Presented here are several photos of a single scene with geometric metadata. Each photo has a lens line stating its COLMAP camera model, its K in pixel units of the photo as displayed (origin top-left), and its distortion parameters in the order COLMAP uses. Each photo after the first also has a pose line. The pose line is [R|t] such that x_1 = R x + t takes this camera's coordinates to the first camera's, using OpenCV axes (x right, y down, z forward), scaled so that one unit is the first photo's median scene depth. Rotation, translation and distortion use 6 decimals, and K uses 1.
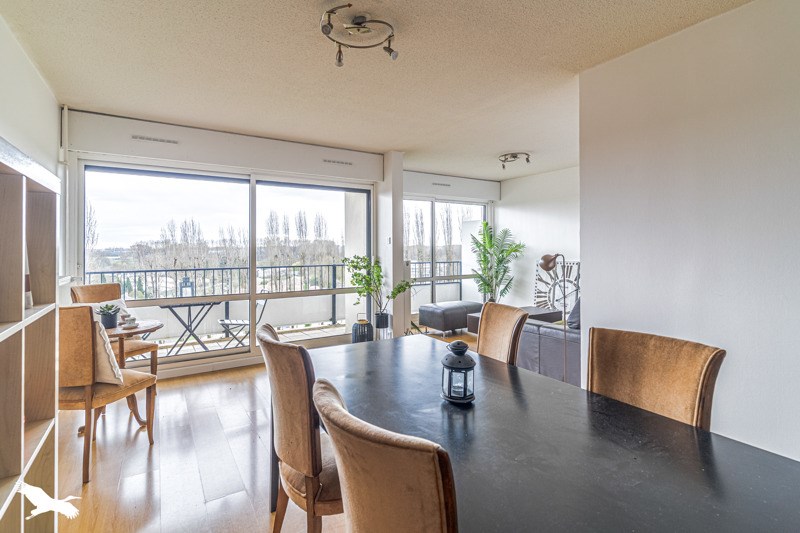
lens RADIAL K [[393.2, 0, 398.8], [0, 393.2, 241.0], [0, 0, 1]] dist [0.013760, -0.003620]
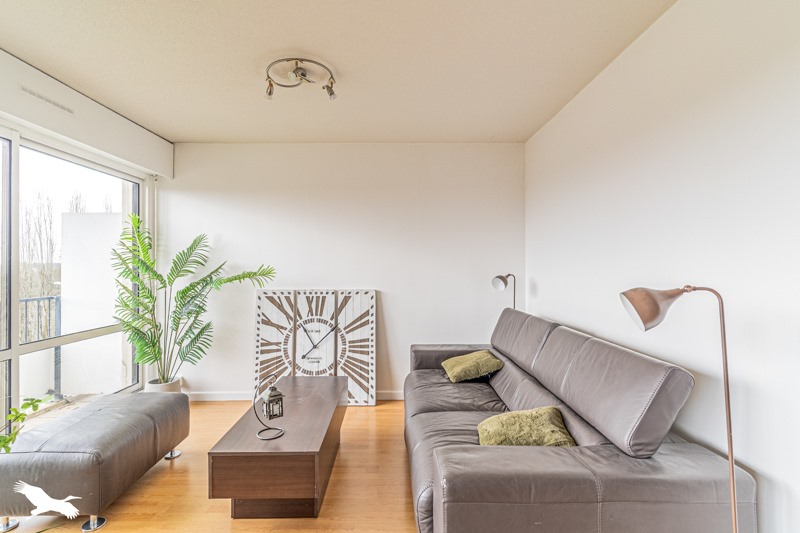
lens RADIAL K [[393.2, 0, 387.4], [0, 393.2, 264.6], [0, 0, 1]] dist [0.013760, -0.003620]
pose [[0.540882, 0.004652, 0.841086, -0.038811], [-0.013331, 0.999907, 0.003042, 0.008278], [-0.840993, -0.012857, 0.540893, 0.552479]]
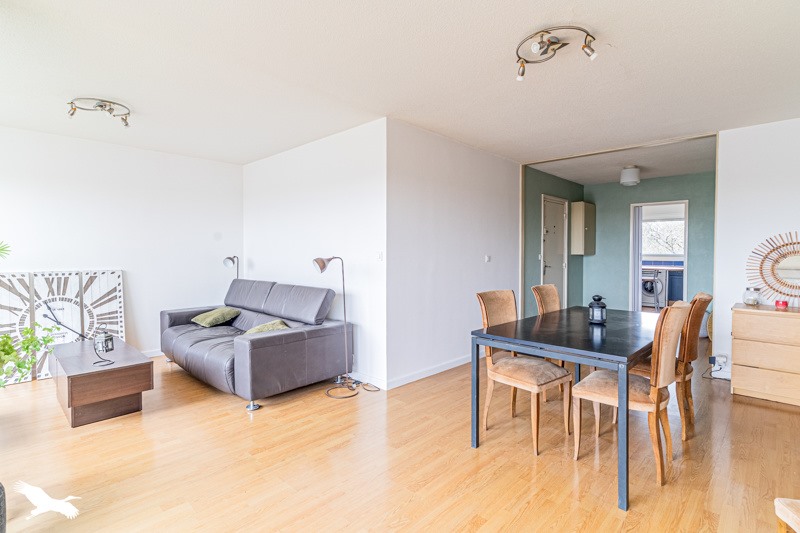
lens RADIAL K [[393.2, 0, 394.6], [0, 393.2, 264.4], [0, 0, 1]] dist [0.013760, -0.003620]
pose [[-0.239853, -0.026385, 0.970451, -0.369416], [-0.016237, 0.999600, 0.023165, 0.014186], [-0.970674, -0.010201, -0.240185, 0.584301]]
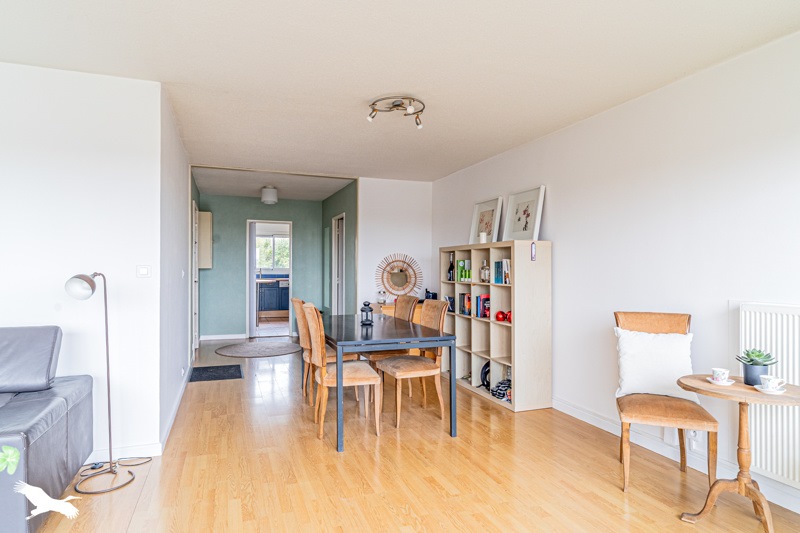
lens RADIAL K [[461.7, 0, 401.8], [0, 461.7, 270.2], [0, 0, 1]] dist [0.008740, 0.001426]
pose [[-0.980334, -0.001322, 0.197340, -0.144241], [-0.003457, 0.999939, -0.010476, 0.019671], [-0.197314, -0.010953, -0.980279, 0.914368]]
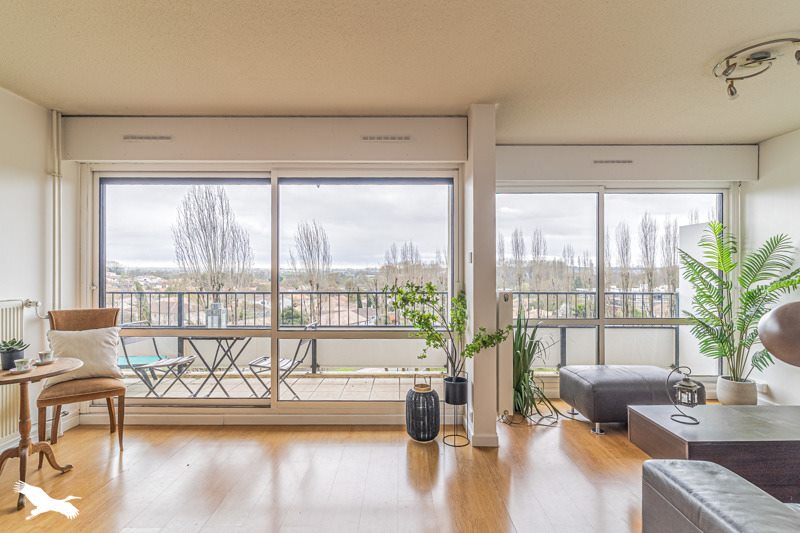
lens RADIAL K [[393.2, 0, 398.5], [0, 393.2, 268.6], [0, 0, 1]] dist [0.013760, -0.003620]
pose [[0.840106, 0.004432, -0.542404, 0.167775], [0.004492, 0.999875, 0.015127, 0.004423], [0.542404, -0.015145, 0.839981, 0.355643]]
